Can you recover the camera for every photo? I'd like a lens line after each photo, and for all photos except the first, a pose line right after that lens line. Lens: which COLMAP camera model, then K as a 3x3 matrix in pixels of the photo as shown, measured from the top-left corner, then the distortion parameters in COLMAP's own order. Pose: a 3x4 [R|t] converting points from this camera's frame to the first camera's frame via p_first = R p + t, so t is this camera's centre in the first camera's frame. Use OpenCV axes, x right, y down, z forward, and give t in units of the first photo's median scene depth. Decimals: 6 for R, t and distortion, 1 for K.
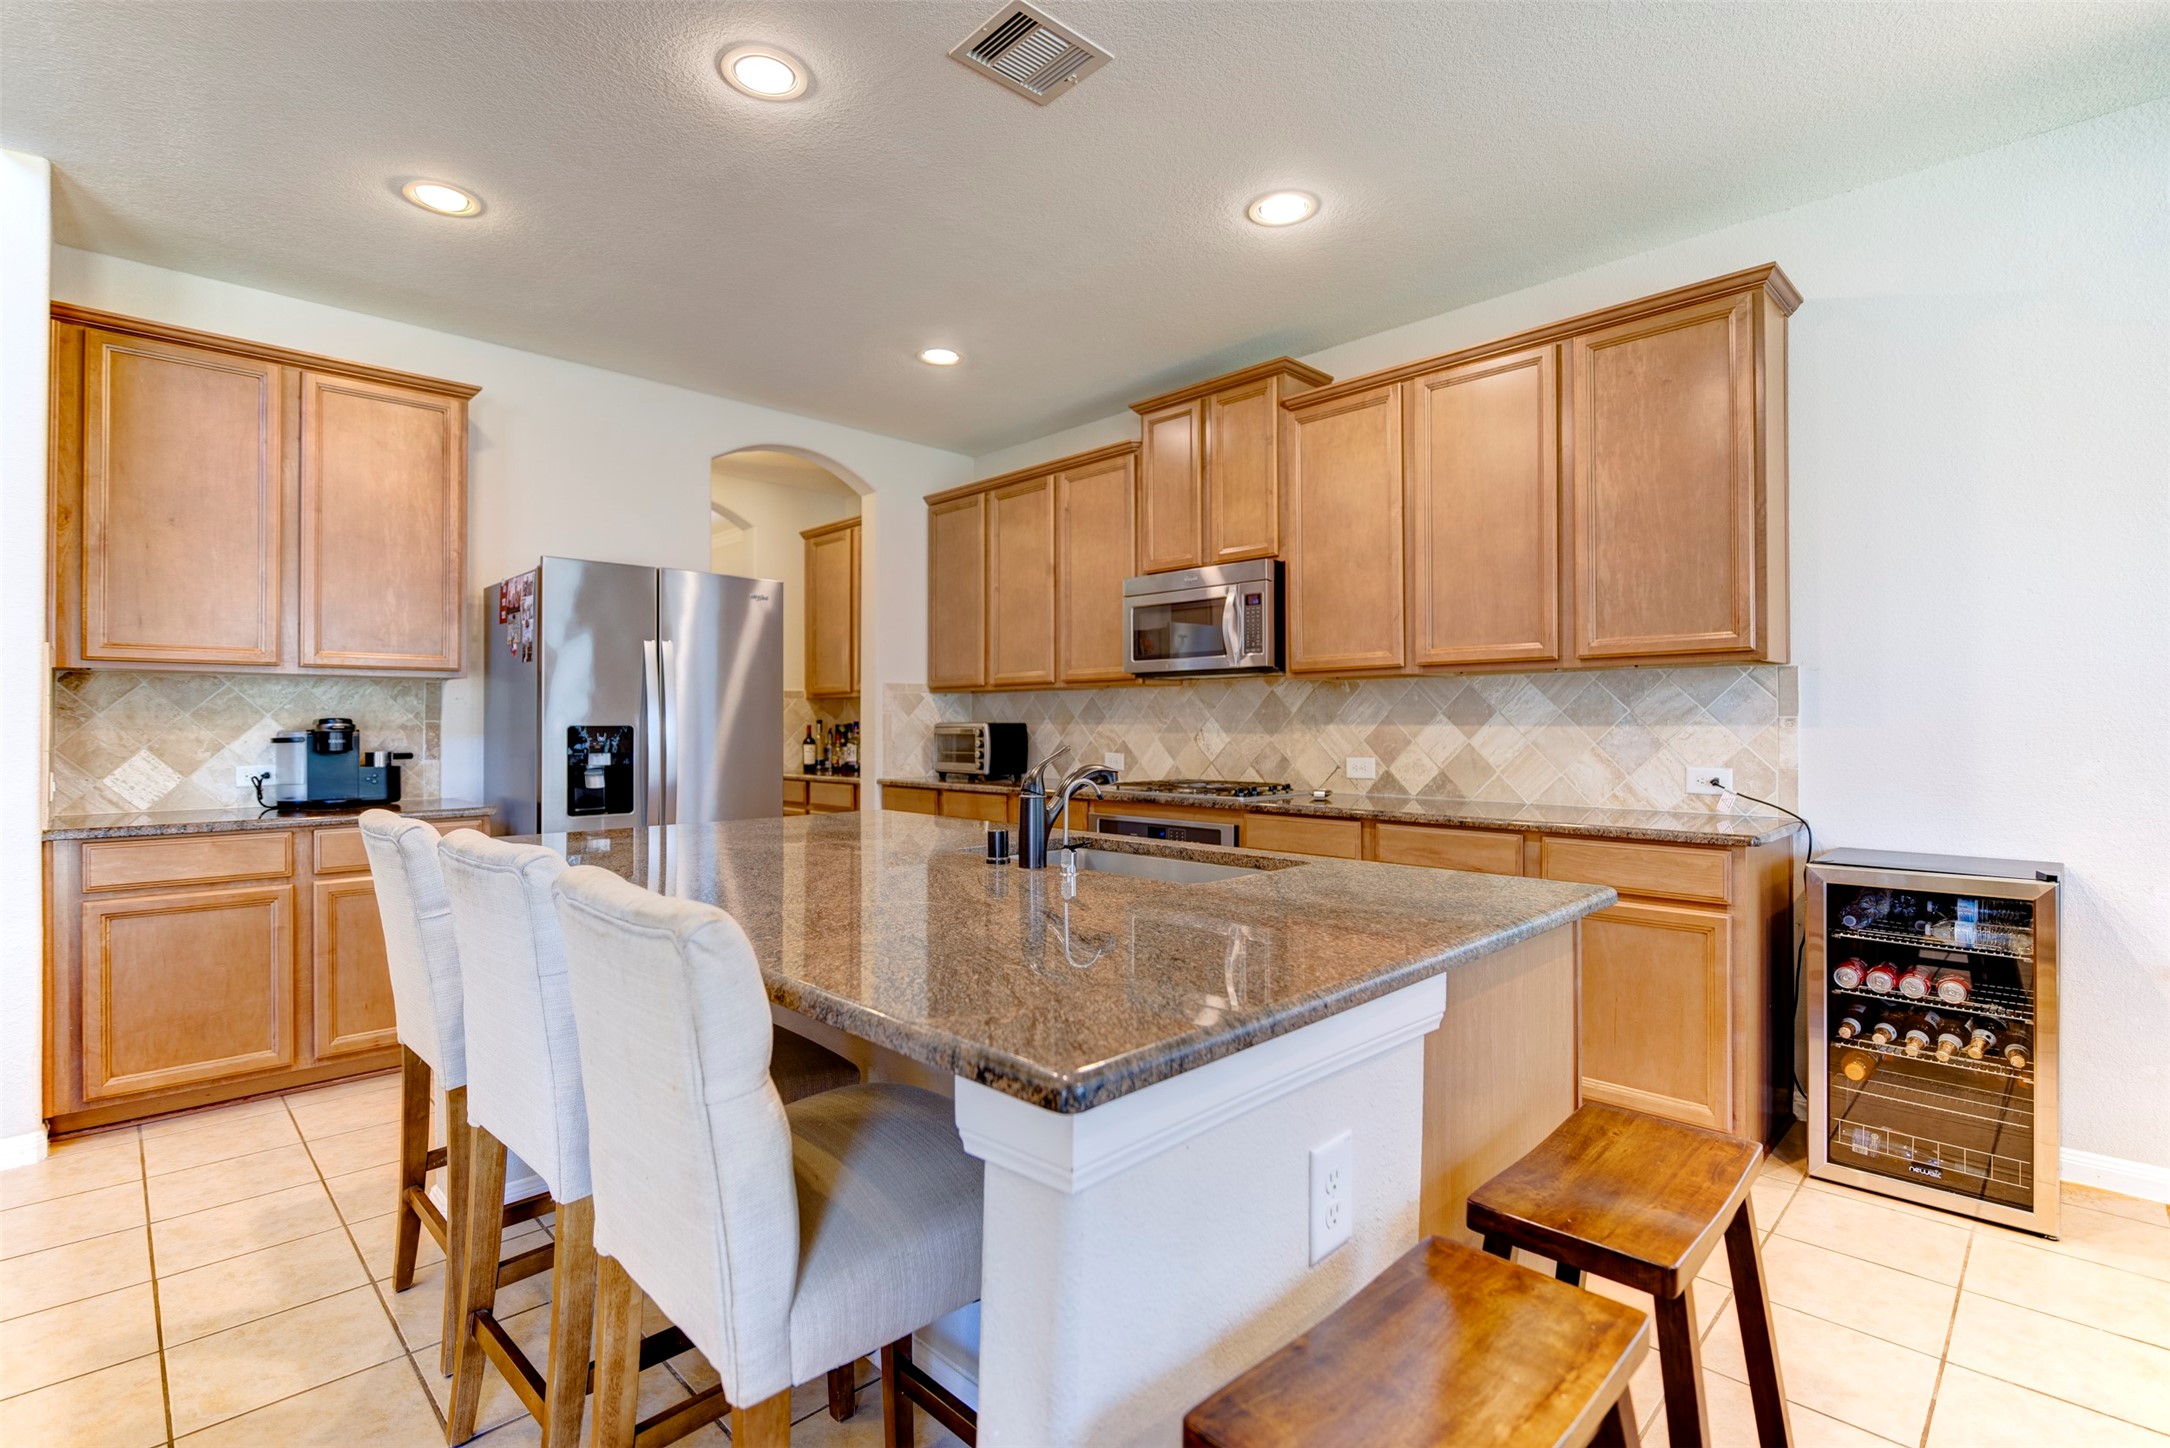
lens RADIAL K [[1013.5, 0, 1086.3], [0, 1013.5, 724.0], [0, 0, 1]] dist [-0.000257, -0.000201]
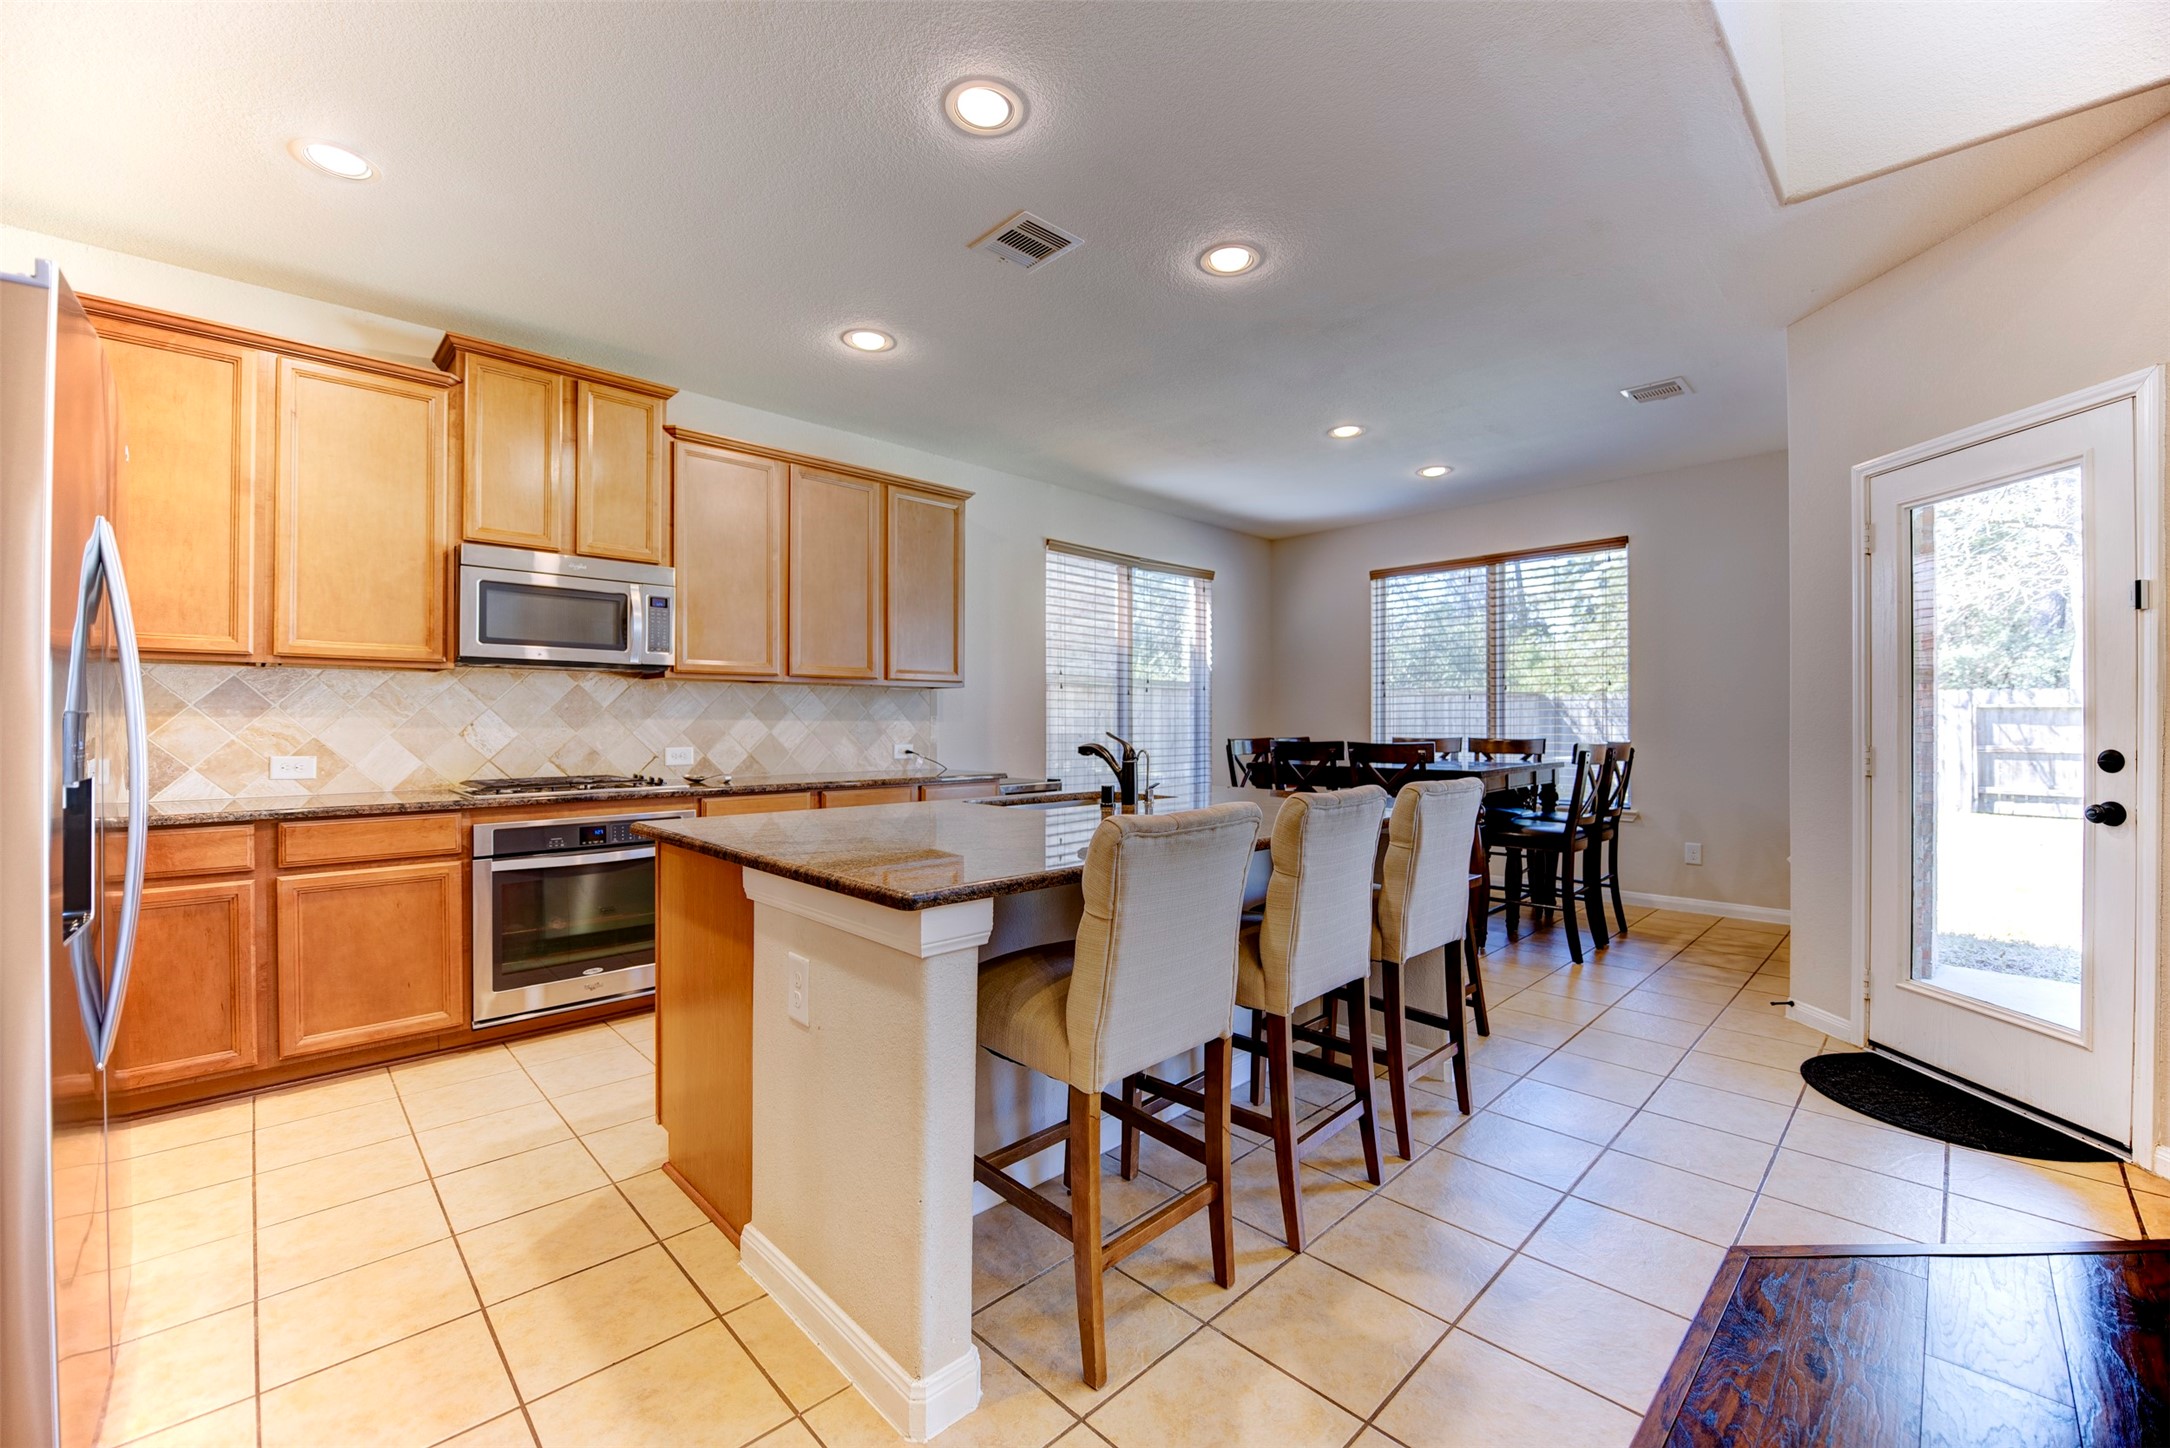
lens RADIAL K [[864.4, 0, 1075.9], [0, 864.4, 722.3], [0, 0, 1]] dist [-0.004023, -0.000195]
pose [[0.016301, -0.001405, 0.999866, -0.744809], [-0.006051, 0.999981, 0.001504, -0.000086], [-0.999849, -0.006075, 0.016292, 0.536925]]
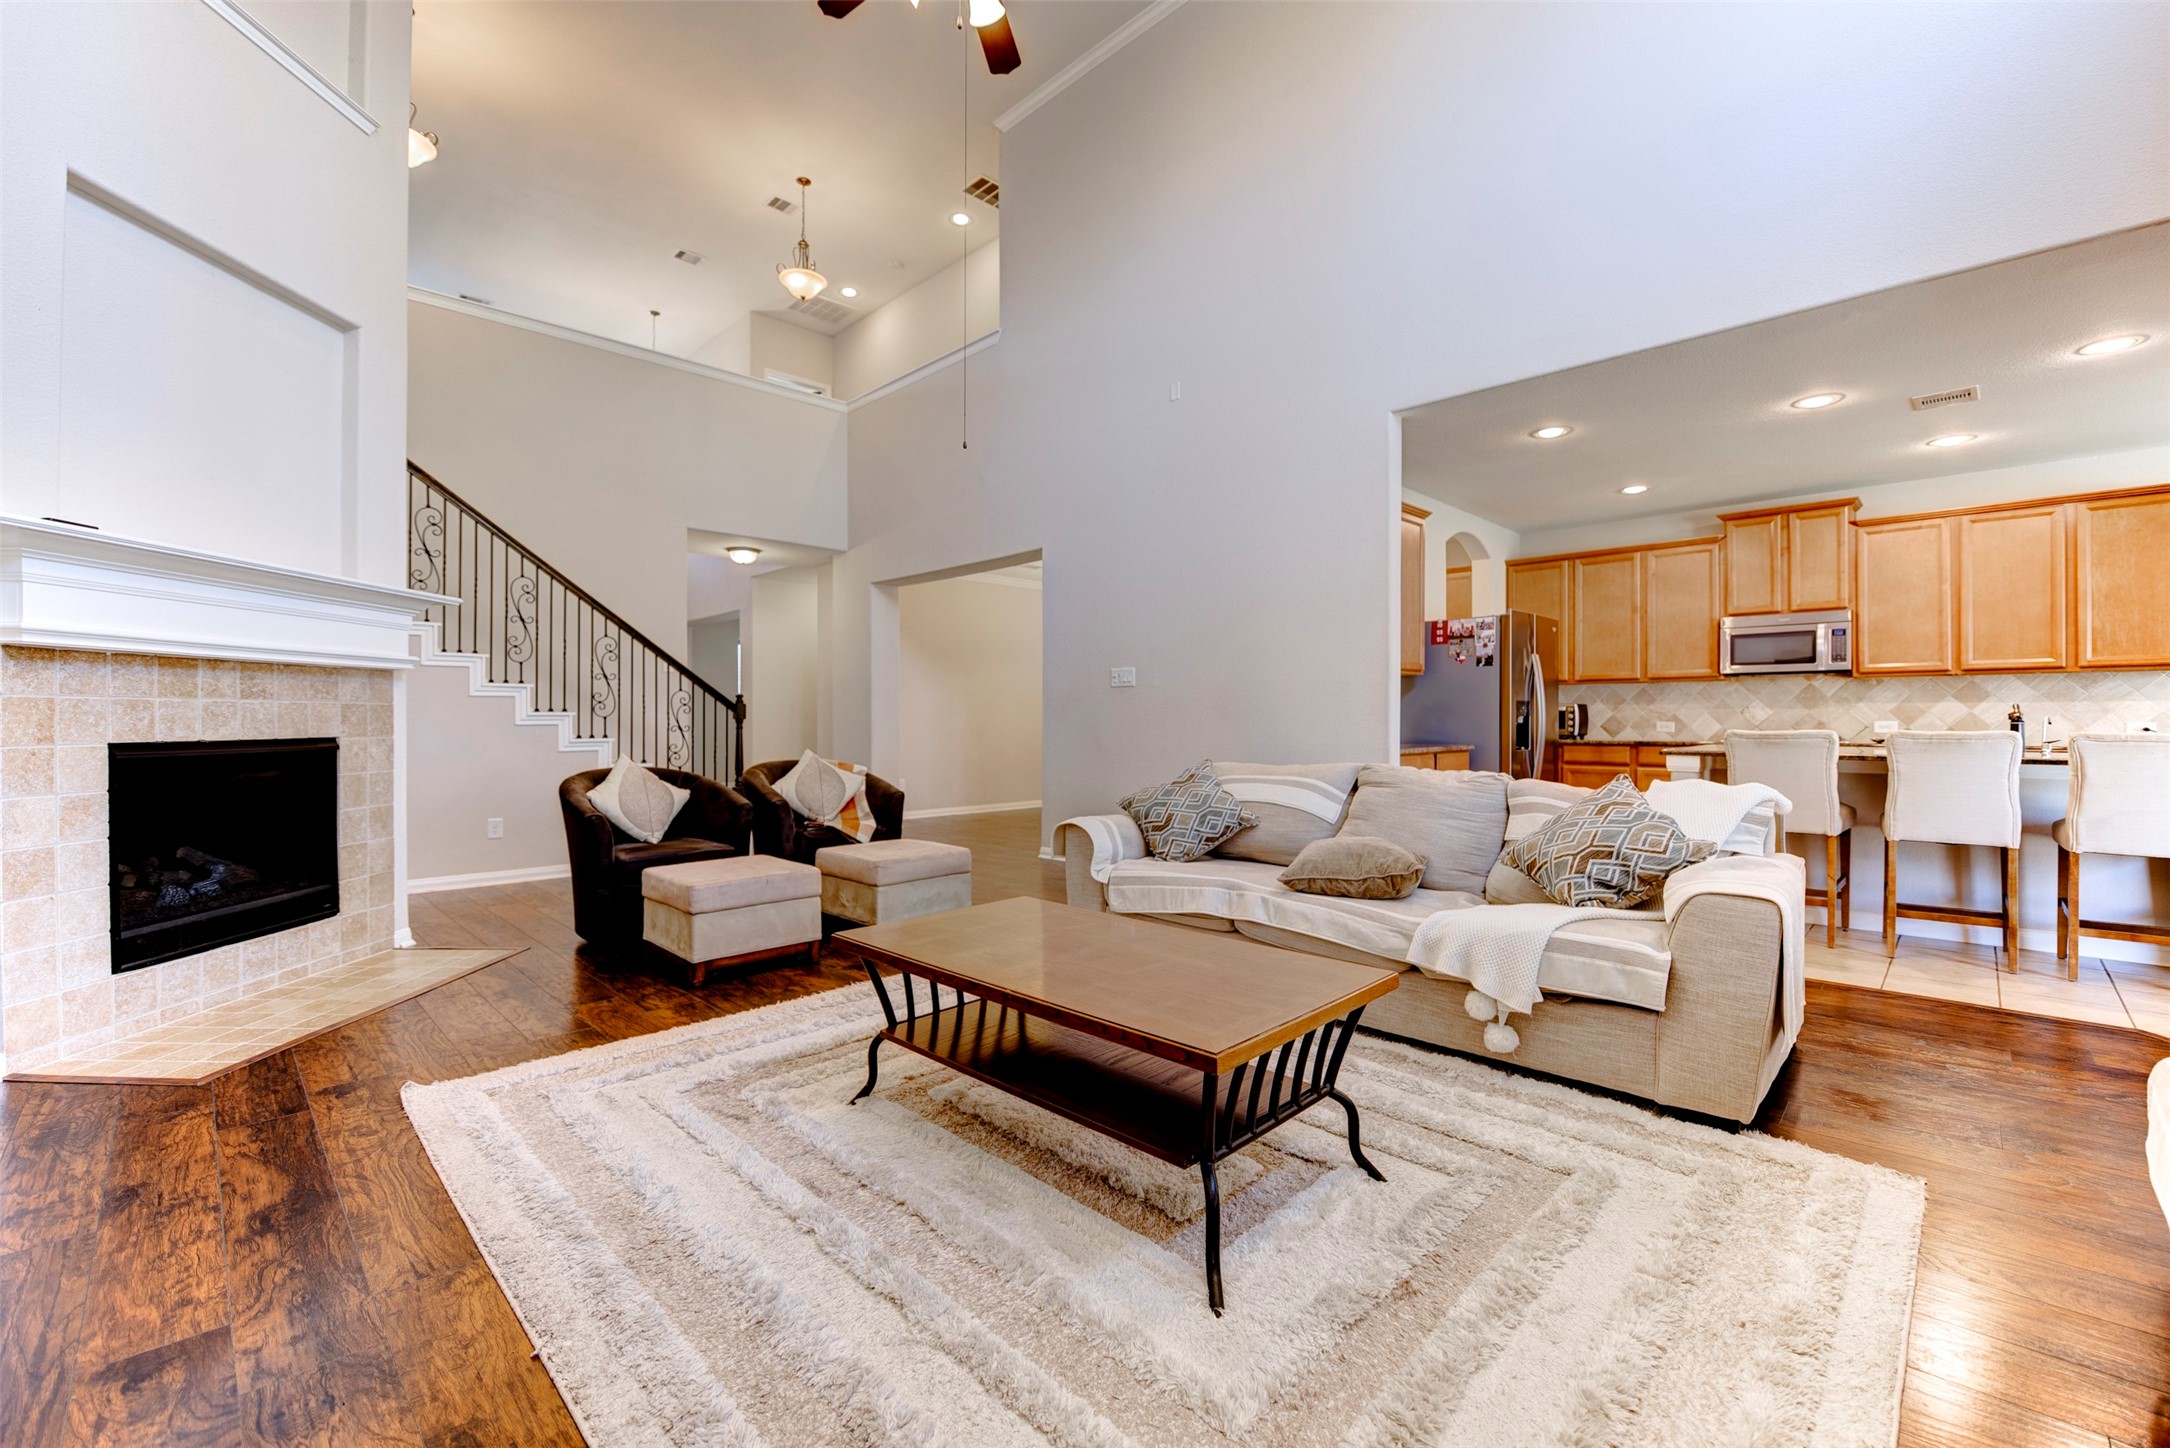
lens RADIAL K [[898.2, 0, 1075.8], [0, 898.2, 722.5], [0, 0, 1]] dist [-0.021067, -0.000900]
pose [[0.999996, -0.002669, 0.000532, -1.175775], [0.002665, 0.999965, 0.007936, 0.019974], [-0.000553, -0.007934, 0.999968, -0.554406]]
